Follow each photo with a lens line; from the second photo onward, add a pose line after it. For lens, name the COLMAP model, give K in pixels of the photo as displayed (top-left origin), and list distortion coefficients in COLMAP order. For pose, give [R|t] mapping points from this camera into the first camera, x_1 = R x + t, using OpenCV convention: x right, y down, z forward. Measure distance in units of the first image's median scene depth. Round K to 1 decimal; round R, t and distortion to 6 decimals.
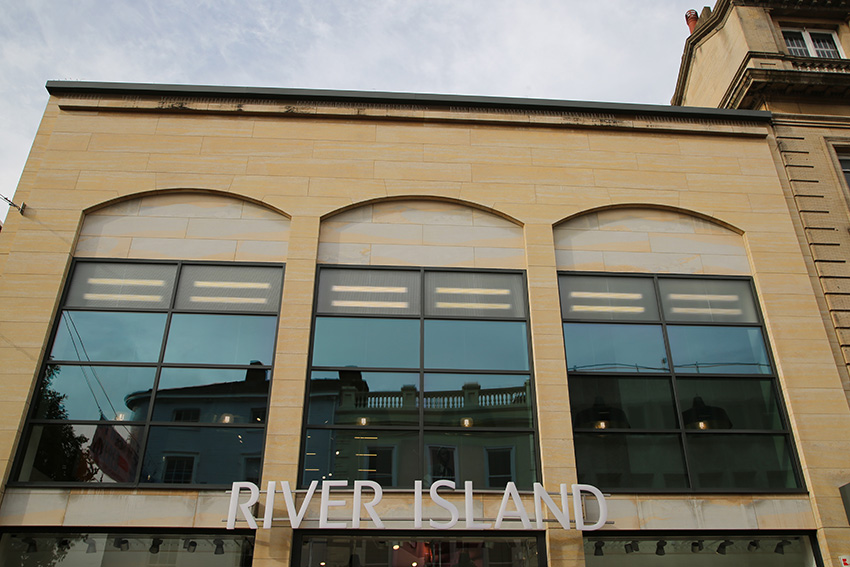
lens RADIAL K [[661.7, 0, 425.0], [0, 661.7, 283.5], [0, 0, 1]] dist [-0.074867, 0.069851]
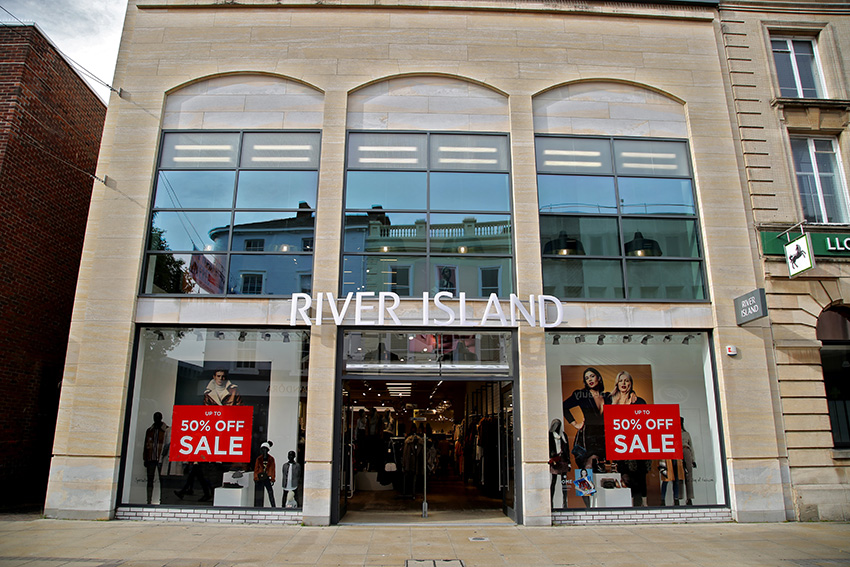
lens RADIAL K [[580.1, 0, 421.5], [0, 580.1, 268.3], [0, 0, 1]] dist [-0.102200, 0.062195]
pose [[0.998951, 0.000432, -0.045799, 0.034710], [0.011384, 0.966234, 0.257416, -0.057032], [0.044364, -0.257667, 0.965215, -0.149388]]
